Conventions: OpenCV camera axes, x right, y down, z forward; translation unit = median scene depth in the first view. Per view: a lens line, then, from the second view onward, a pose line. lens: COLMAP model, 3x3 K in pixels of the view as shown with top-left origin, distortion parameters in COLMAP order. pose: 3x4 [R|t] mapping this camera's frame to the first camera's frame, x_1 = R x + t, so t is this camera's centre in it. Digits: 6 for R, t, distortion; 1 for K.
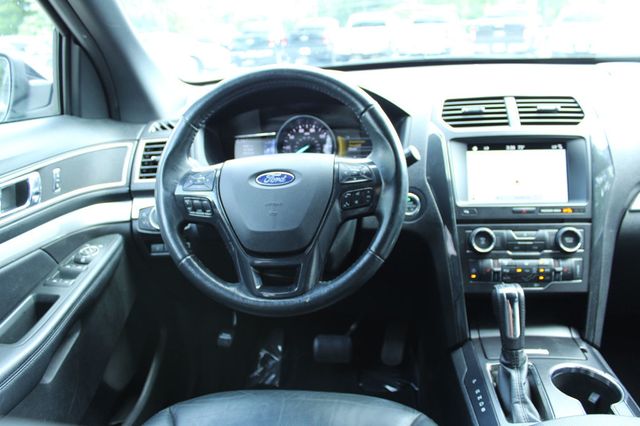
lens RADIAL K [[540.3, 0, 320.0], [0, 540.3, 213.0], [0, 0, 1]] dist [-0.165203, 0.153914]
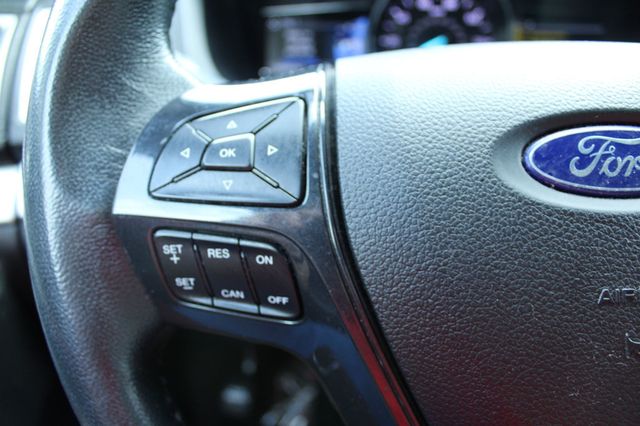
lens RADIAL K [[540.3, 0, 320.0], [0, 540.3, 213.0], [0, 0, 1]] dist [-0.165203, 0.153914]
pose [[0.998069, 0.006446, 0.061785, -0.202017], [-0.015962, 0.987819, 0.154784, -0.069299], [-0.060035, -0.155471, 0.986015, 0.784821]]
